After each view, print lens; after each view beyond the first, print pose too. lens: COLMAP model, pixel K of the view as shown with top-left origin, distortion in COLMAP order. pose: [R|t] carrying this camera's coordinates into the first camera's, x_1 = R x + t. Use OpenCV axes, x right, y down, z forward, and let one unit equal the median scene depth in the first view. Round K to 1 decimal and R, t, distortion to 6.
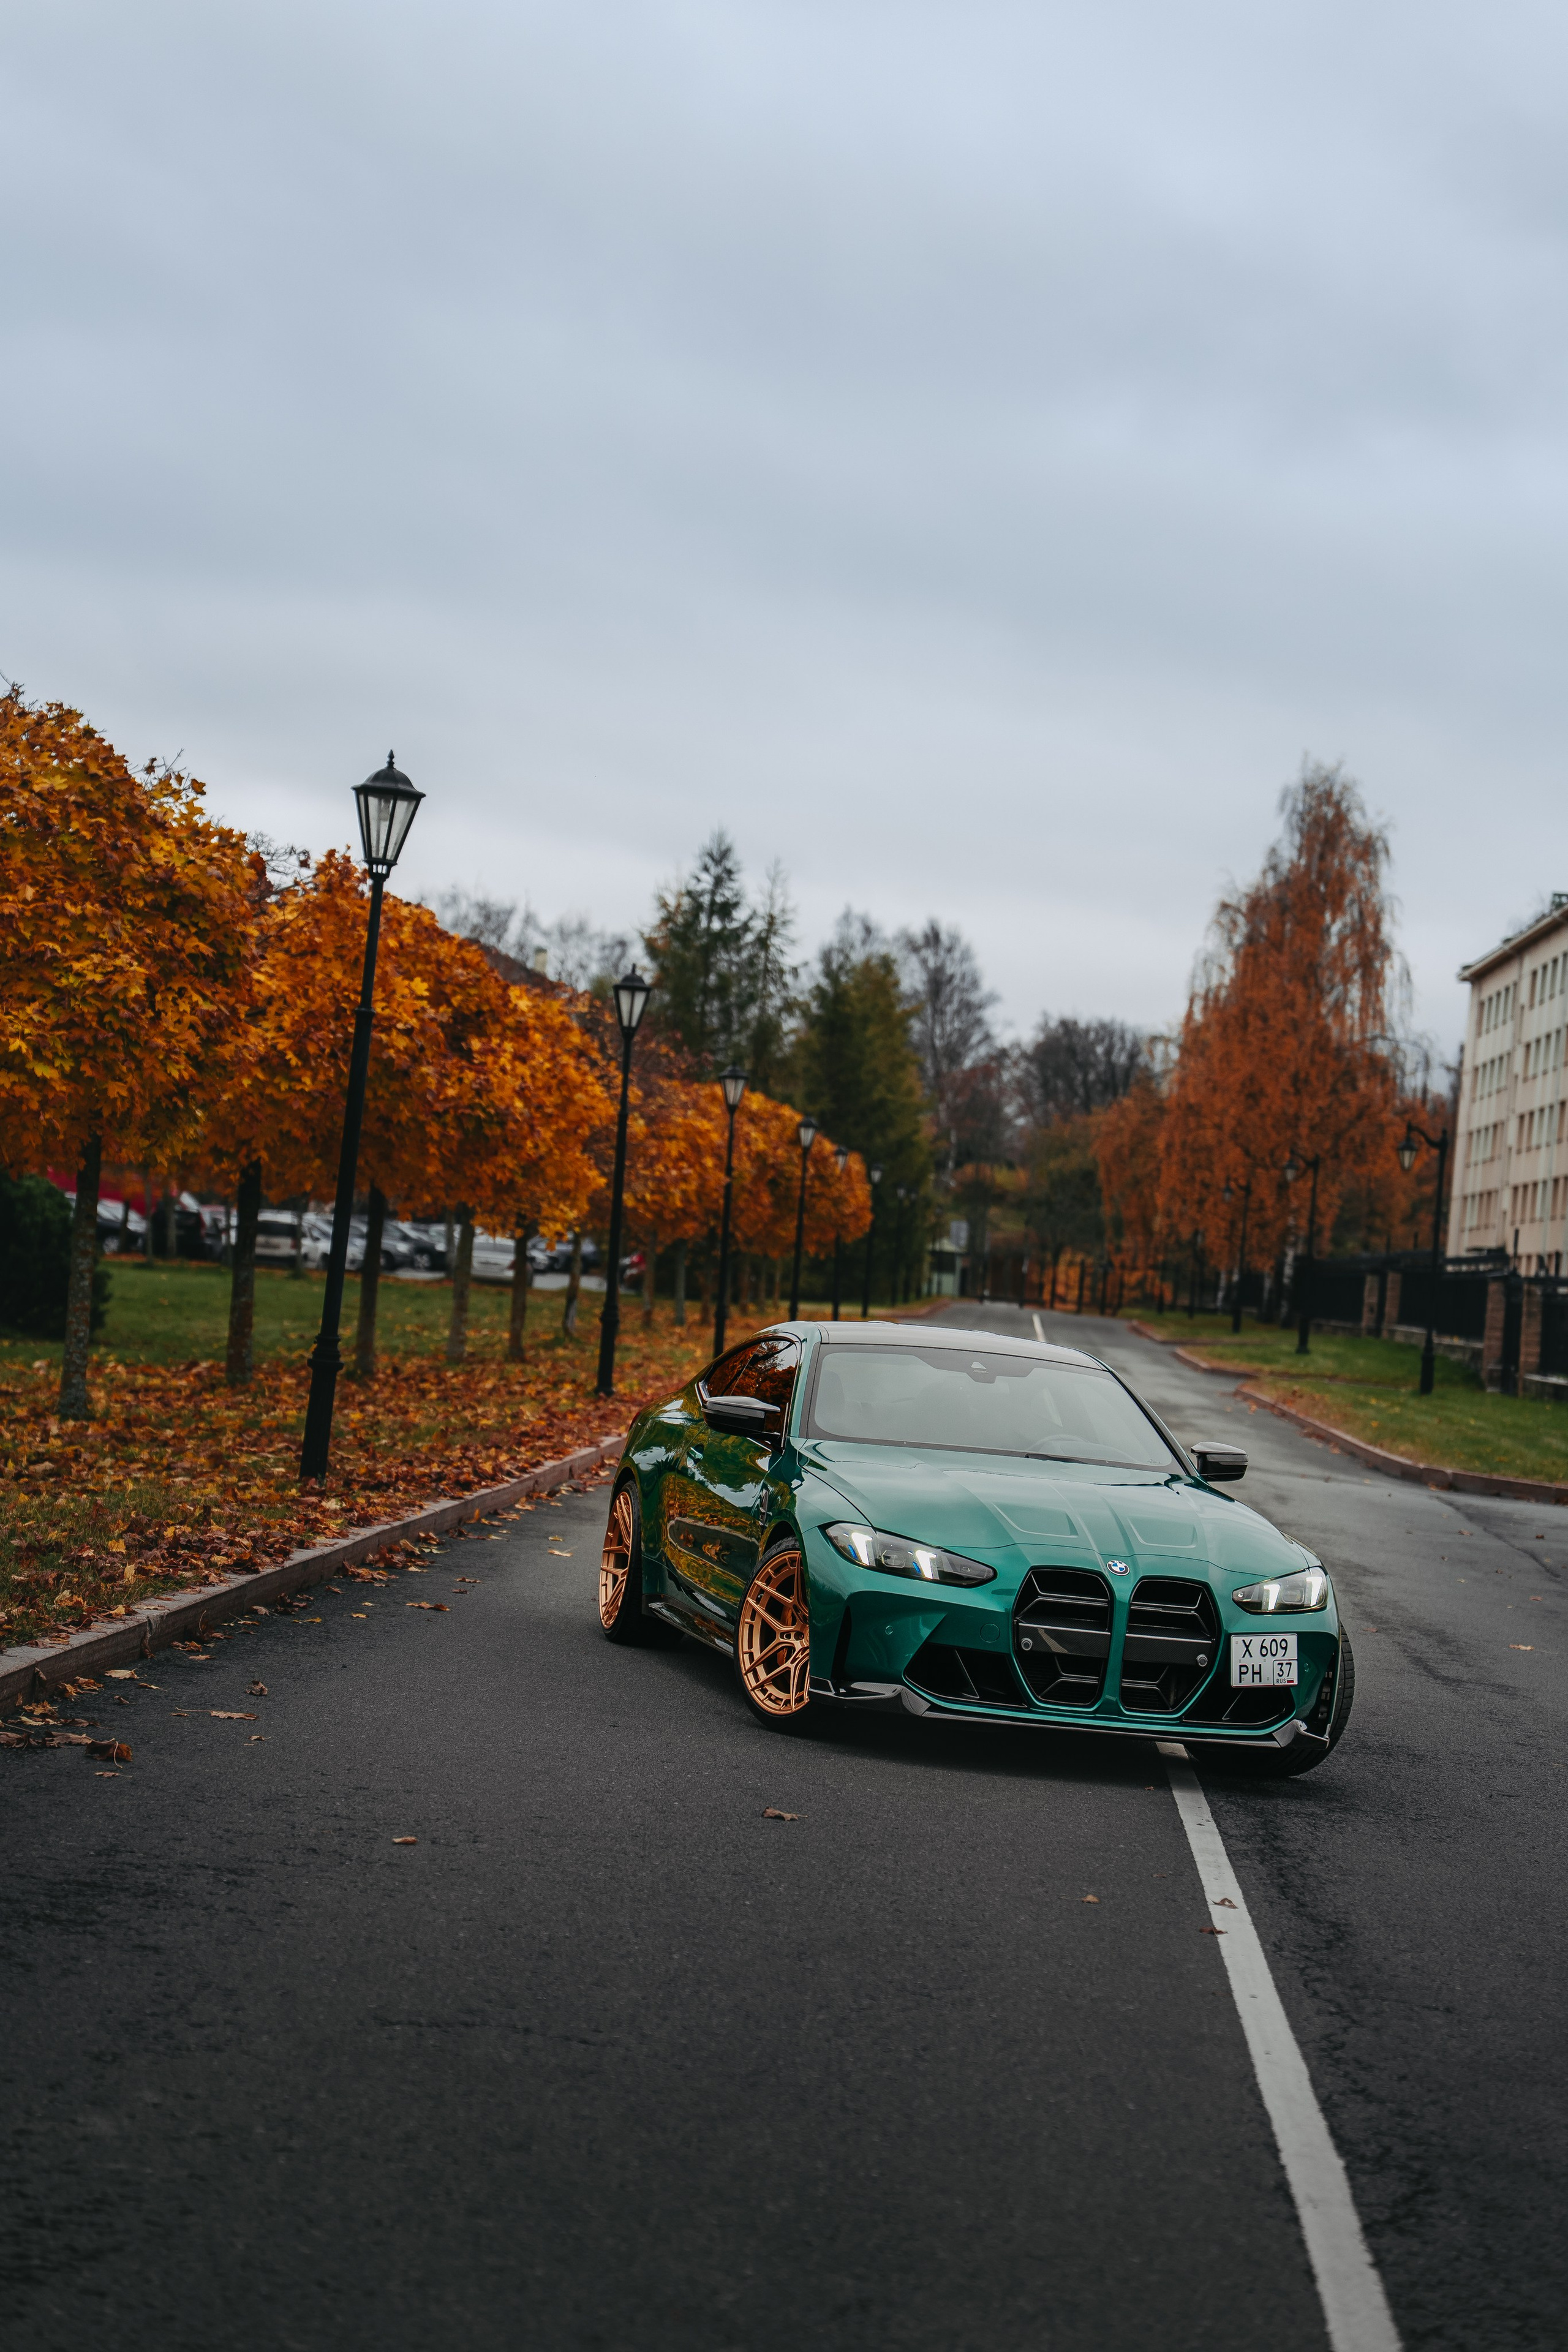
lens RADIAL K [[4700.1, 0, 770.8], [0, 4700.1, 1164.5], [0, 0, 1]] dist [0.528101, 0.000000]
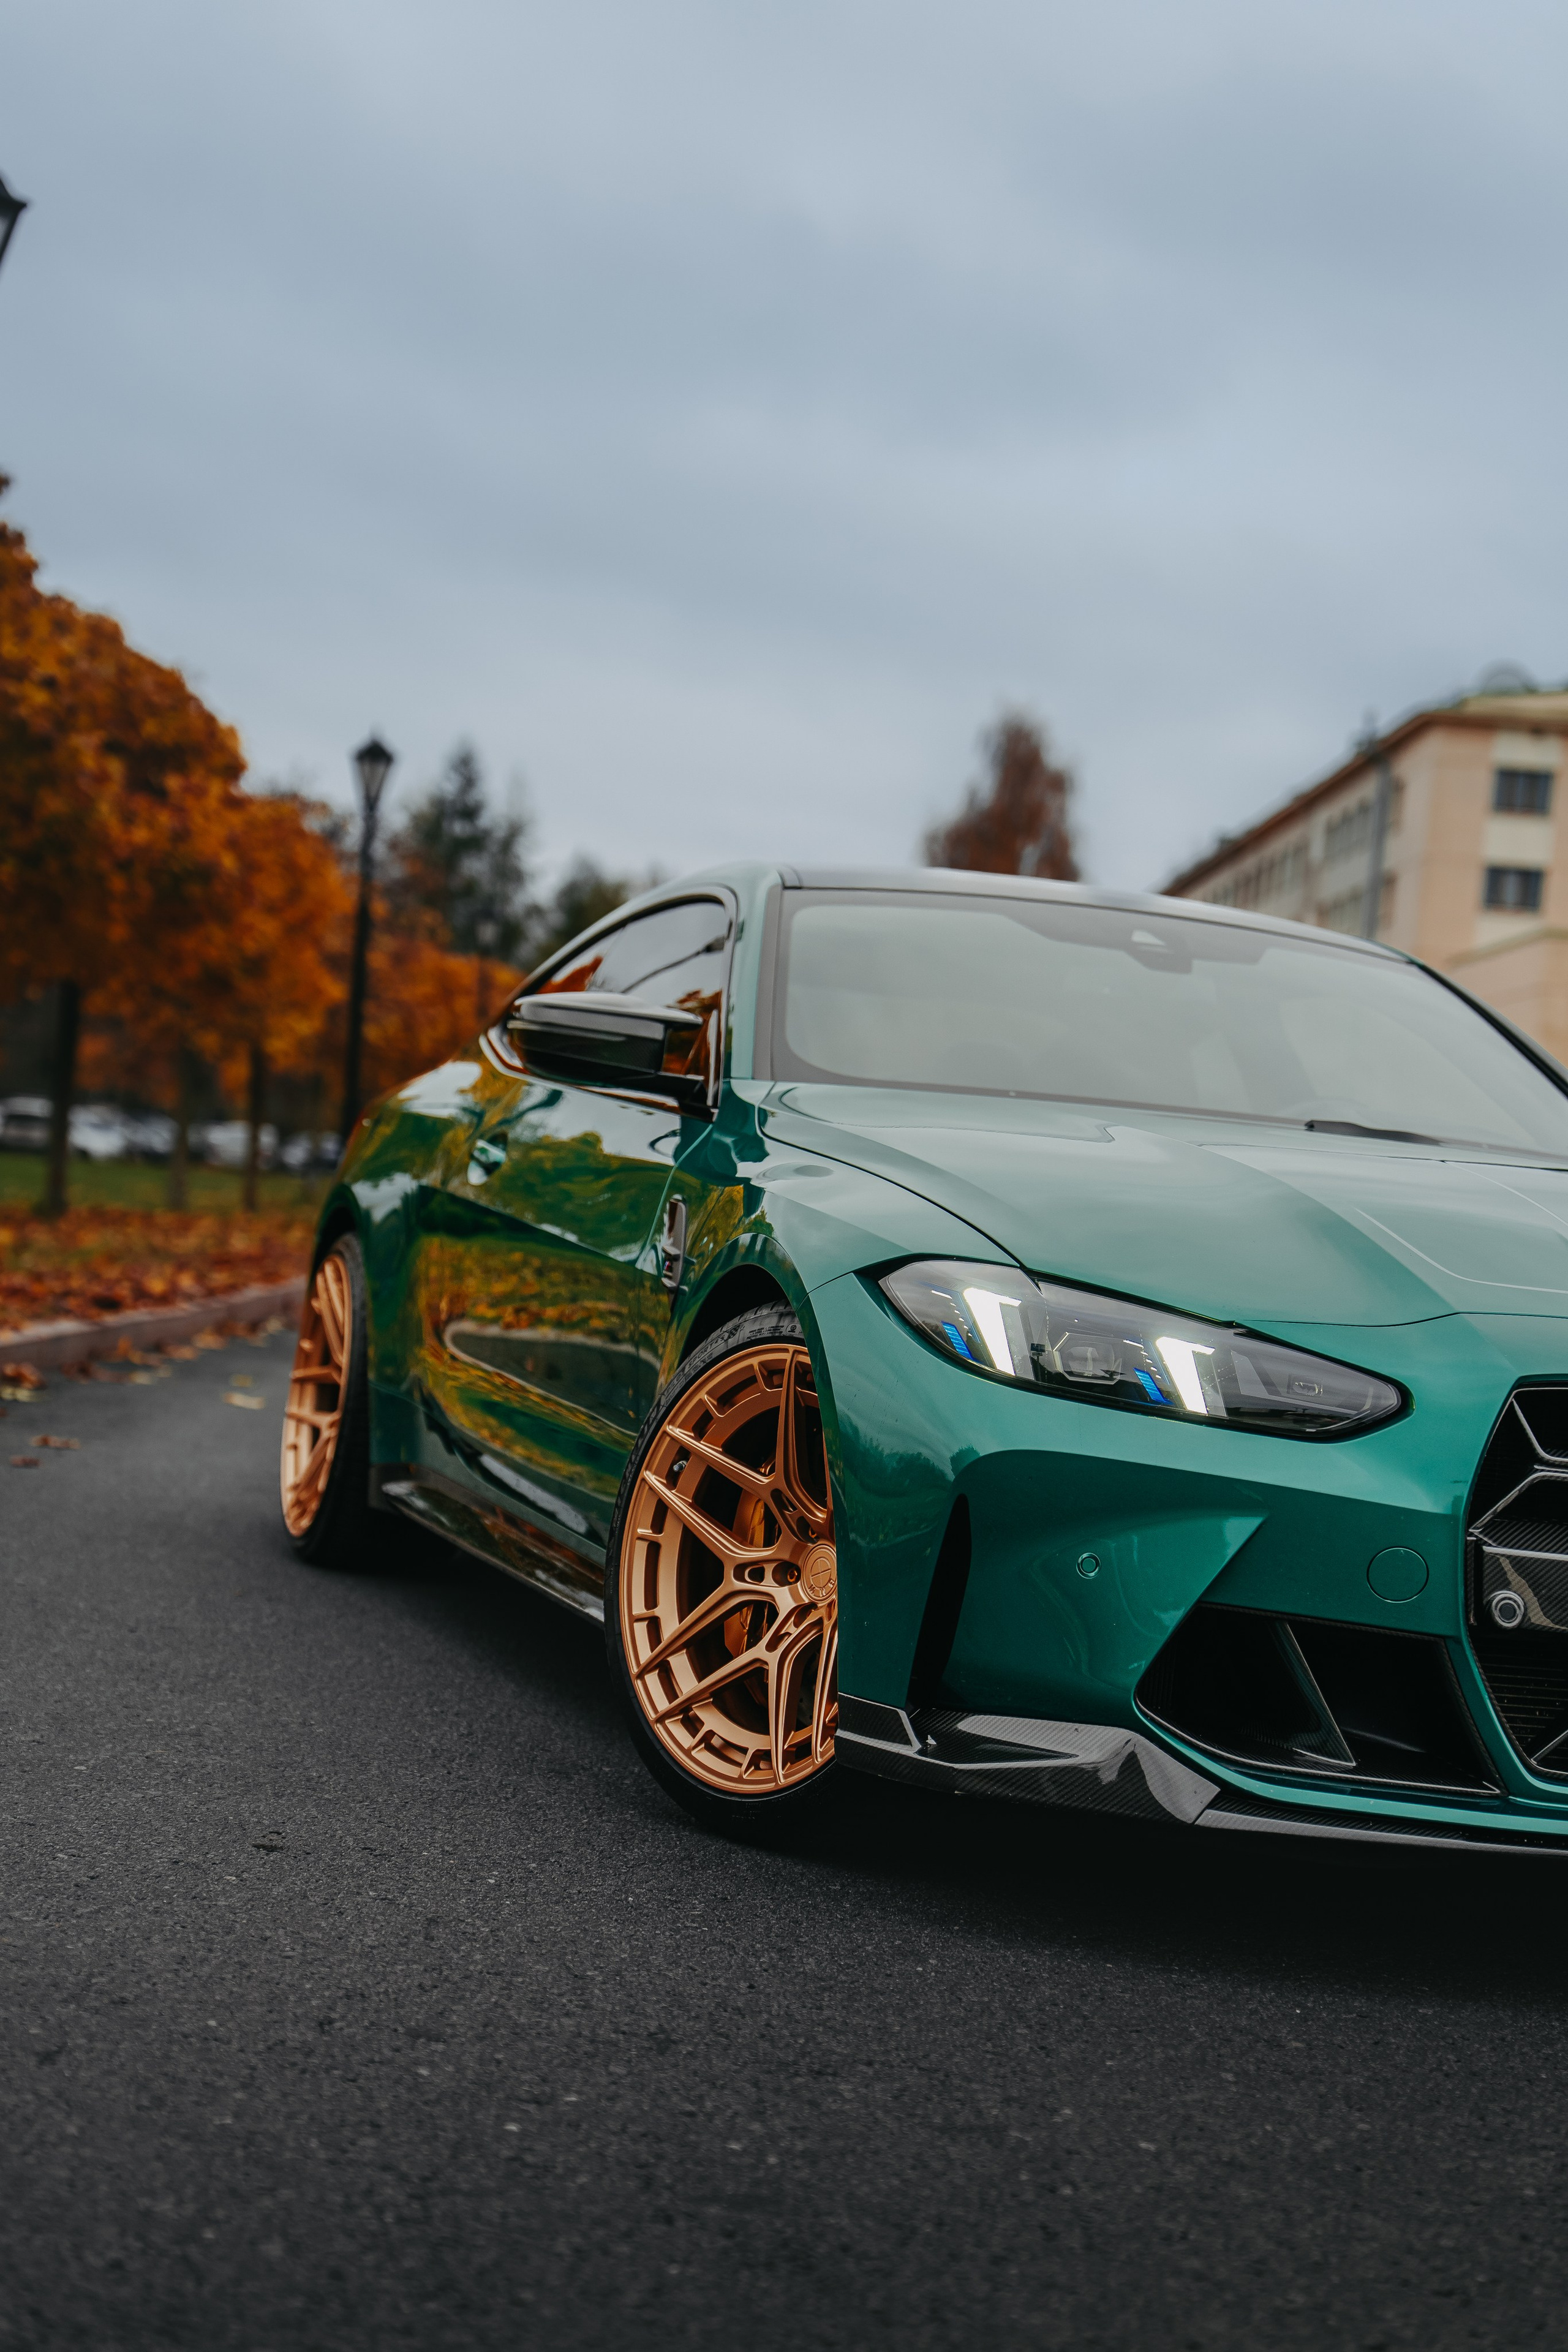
lens RADIAL K [[3929.9, 0, 797.1], [0, 3929.9, 1176.4], [0, 0, 1]] dist [0.245150, 0.000000]
pose [[0.997160, 0.002519, 0.075268, -0.014662], [-0.003809, 0.999848, 0.016999, 0.056540], [-0.075213, -0.017238, 0.997018, 0.617909]]
